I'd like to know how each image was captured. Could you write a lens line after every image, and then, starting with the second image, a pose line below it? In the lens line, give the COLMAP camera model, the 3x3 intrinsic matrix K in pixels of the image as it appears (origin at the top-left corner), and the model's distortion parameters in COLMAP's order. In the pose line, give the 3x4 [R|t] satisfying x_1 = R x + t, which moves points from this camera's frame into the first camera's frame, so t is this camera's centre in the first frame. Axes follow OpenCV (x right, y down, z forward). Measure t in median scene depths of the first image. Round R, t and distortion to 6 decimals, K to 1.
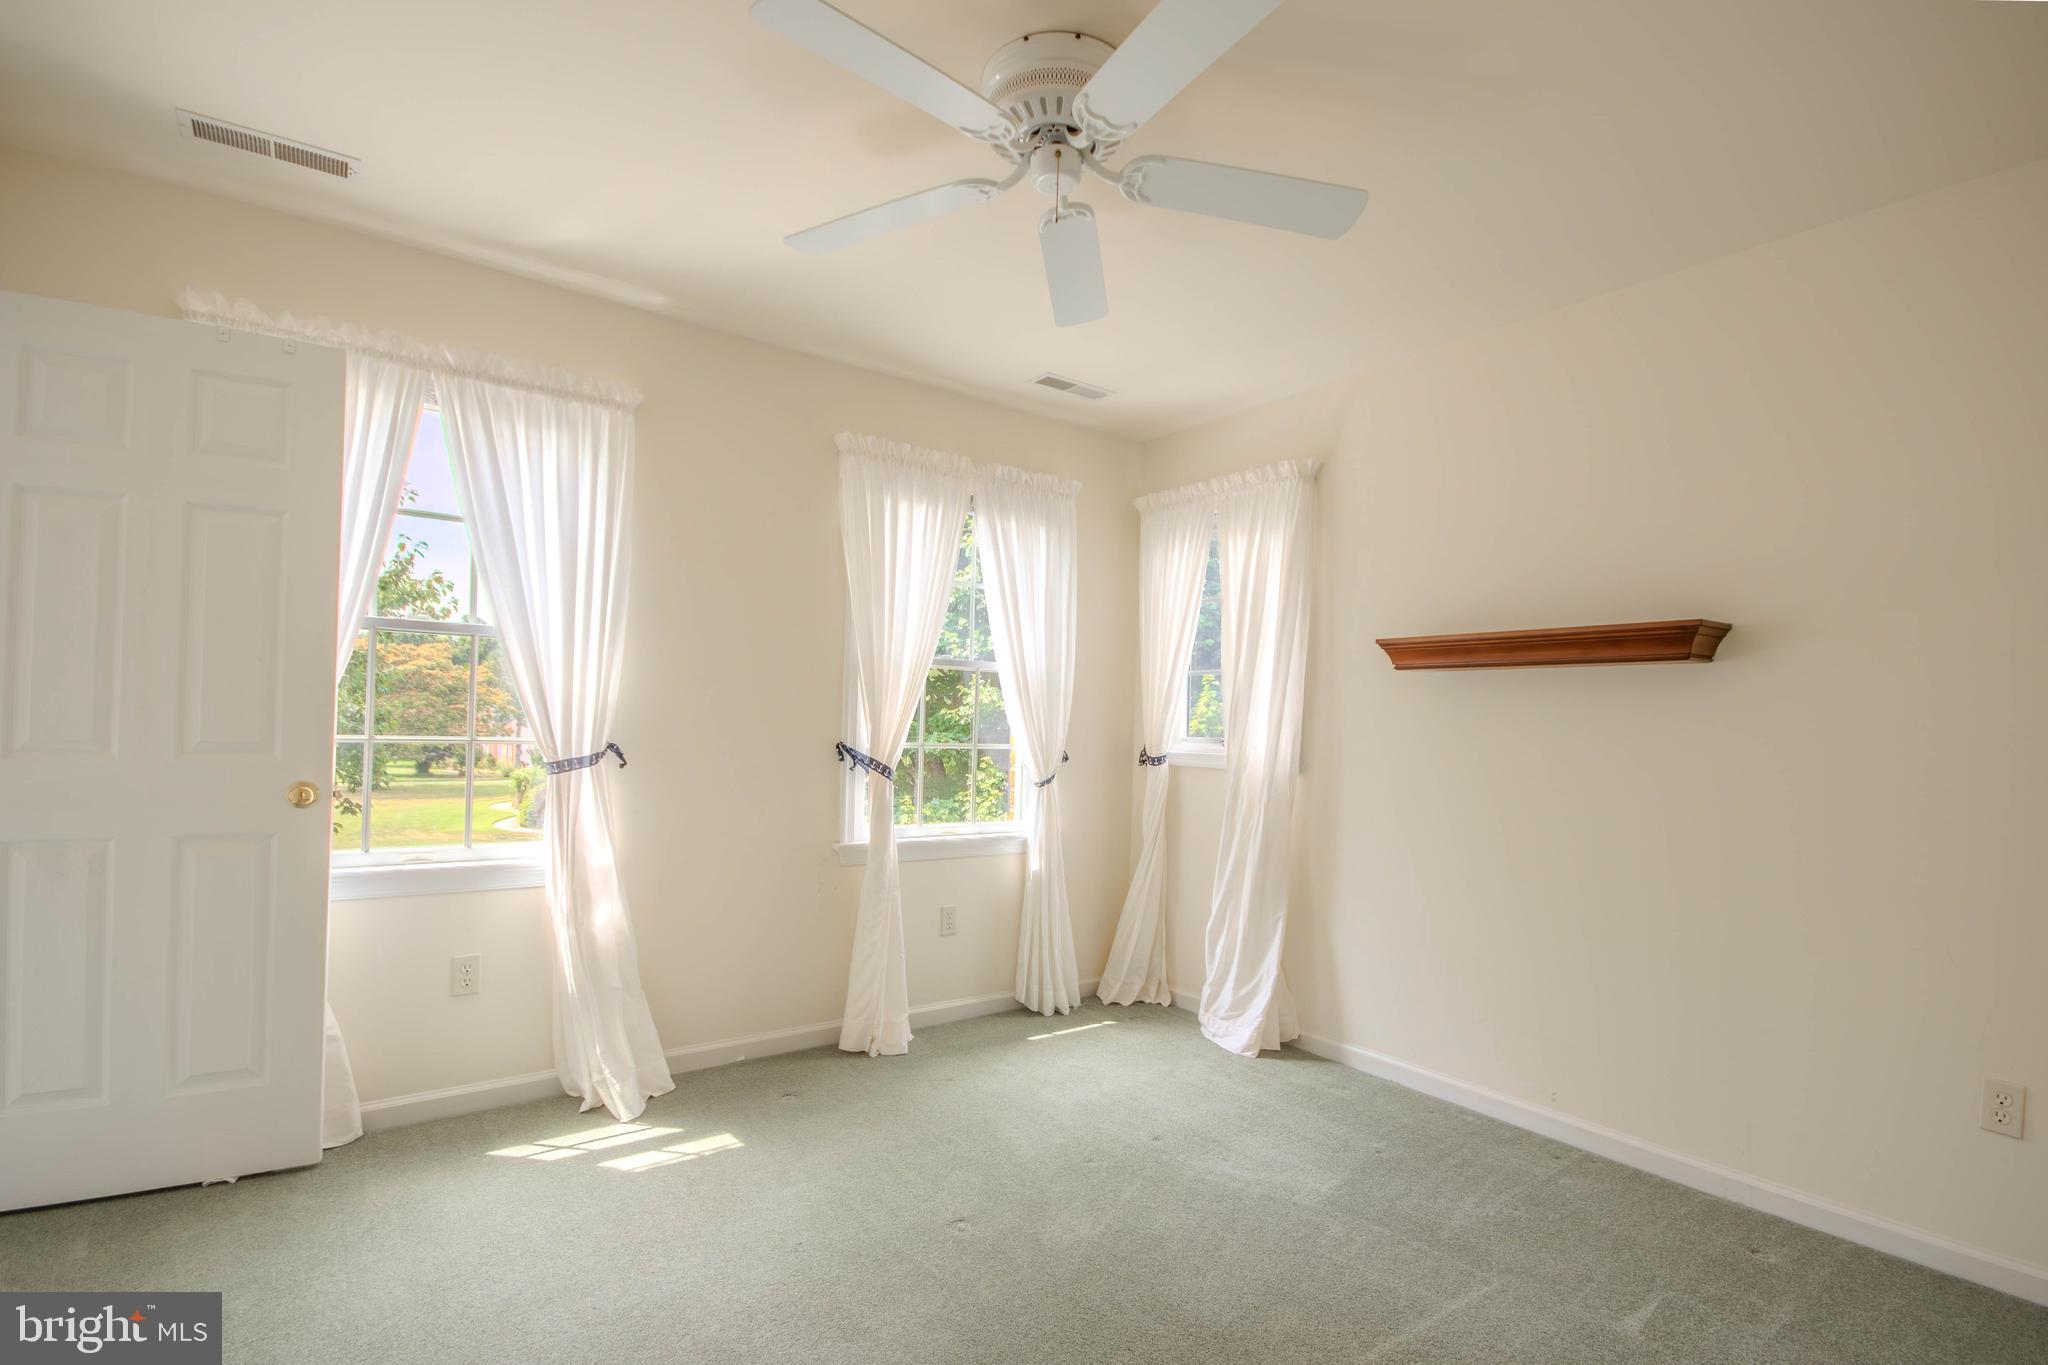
lens RADIAL K [[952.4, 0, 1030.0], [0, 952.4, 715.3], [0, 0, 1]] dist [0.002897, -0.005801]
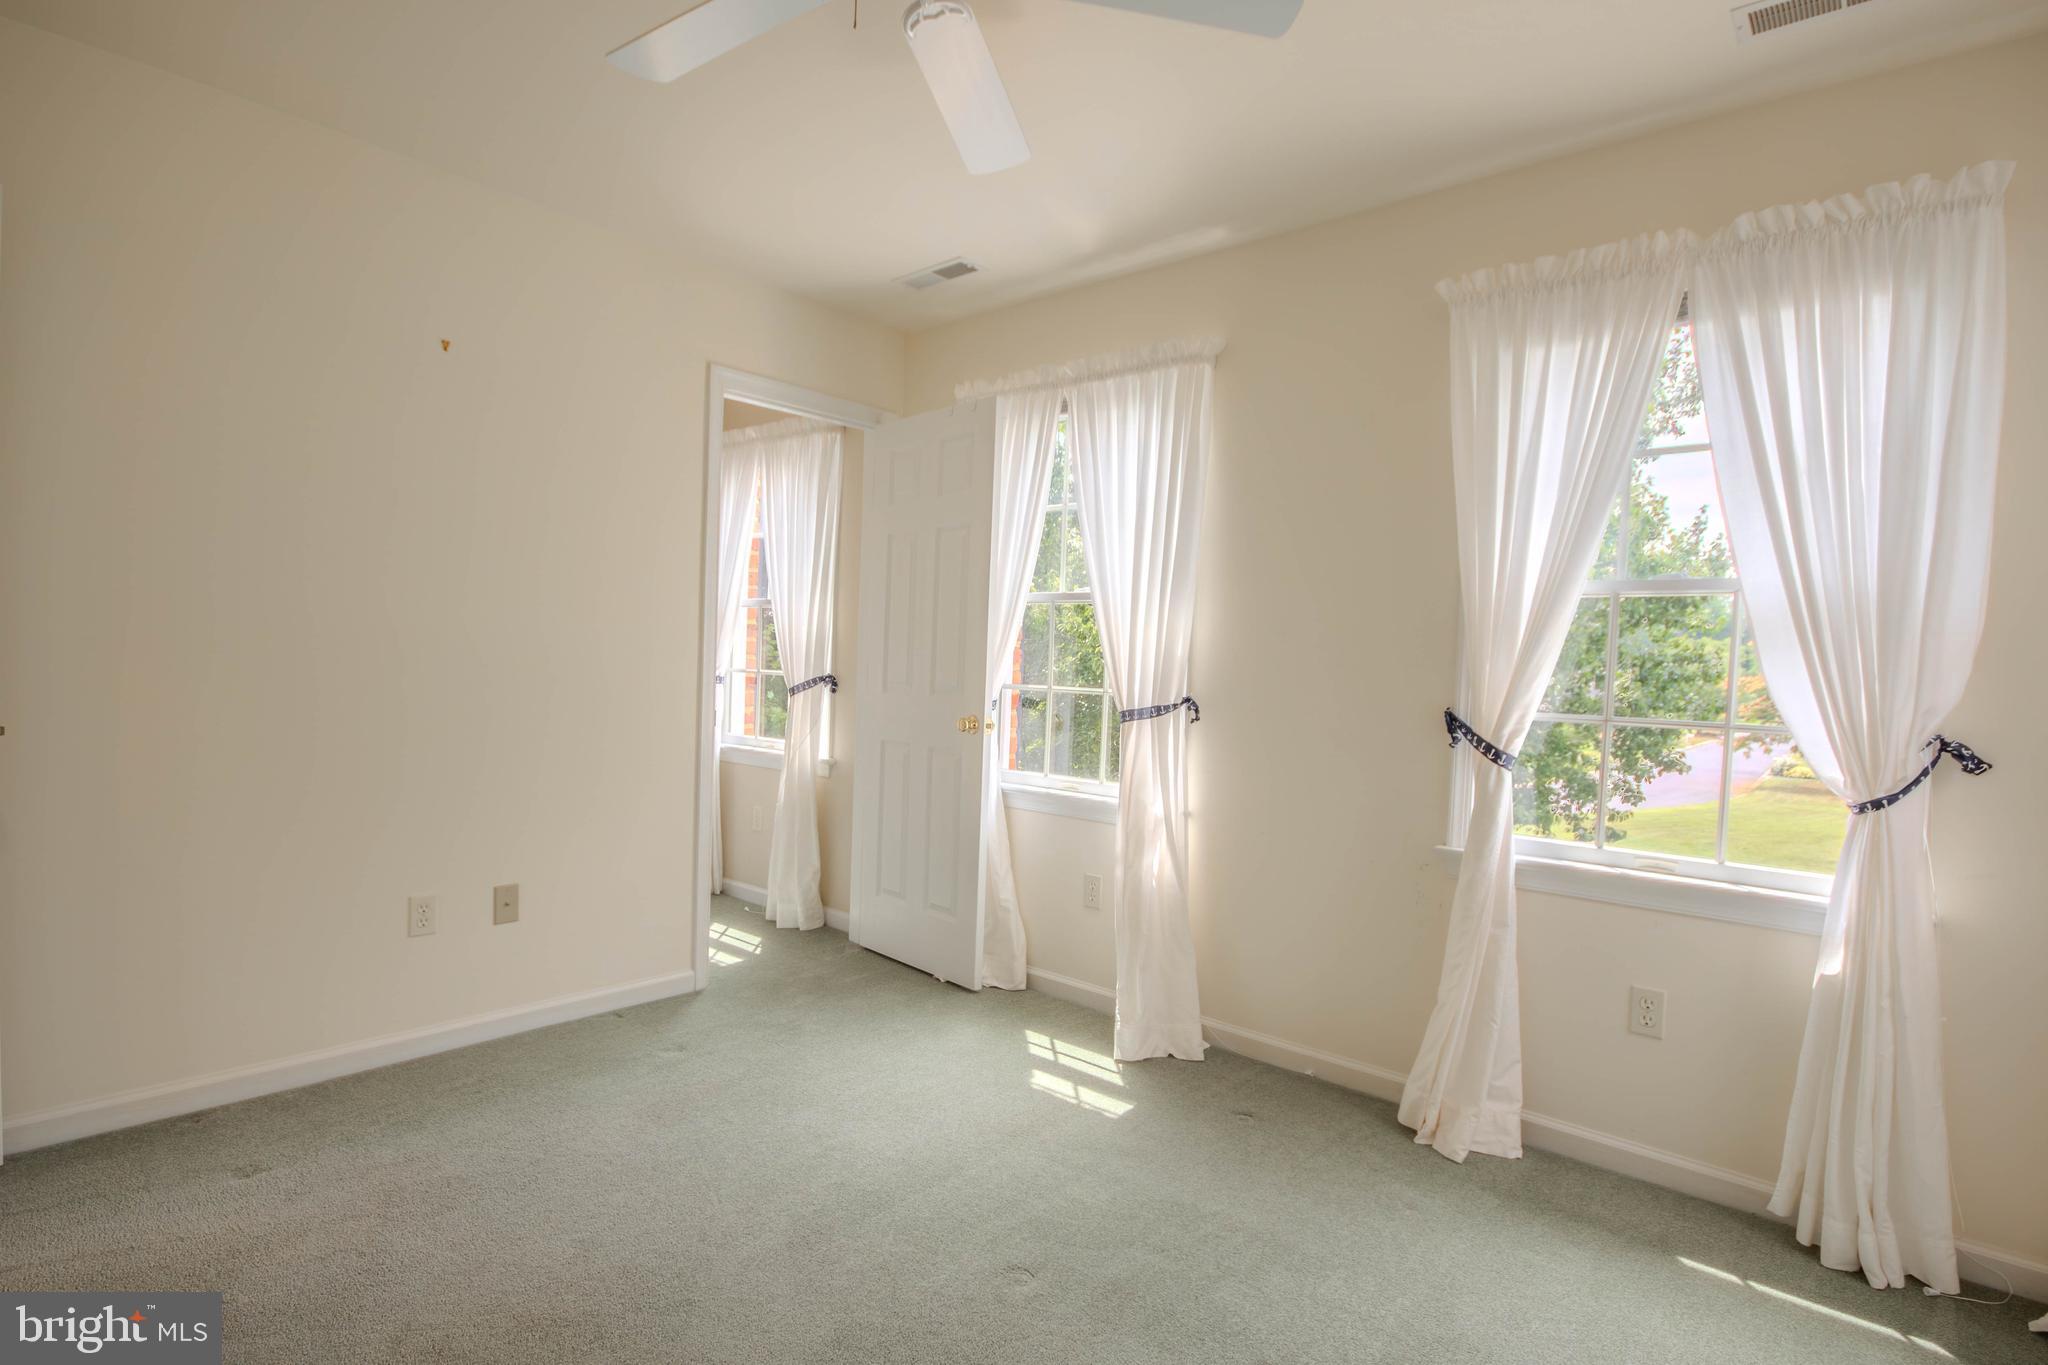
lens RADIAL K [[985.9, 0, 1024.9], [0, 985.9, 714.1], [0, 0, 1]] dist [-0.004718, -0.001072]
pose [[0.240477, 0.024196, -0.970353, 0.527982], [-0.026173, 0.999487, 0.018436, 0.031840], [0.970302, 0.020964, 0.240987, 0.580281]]
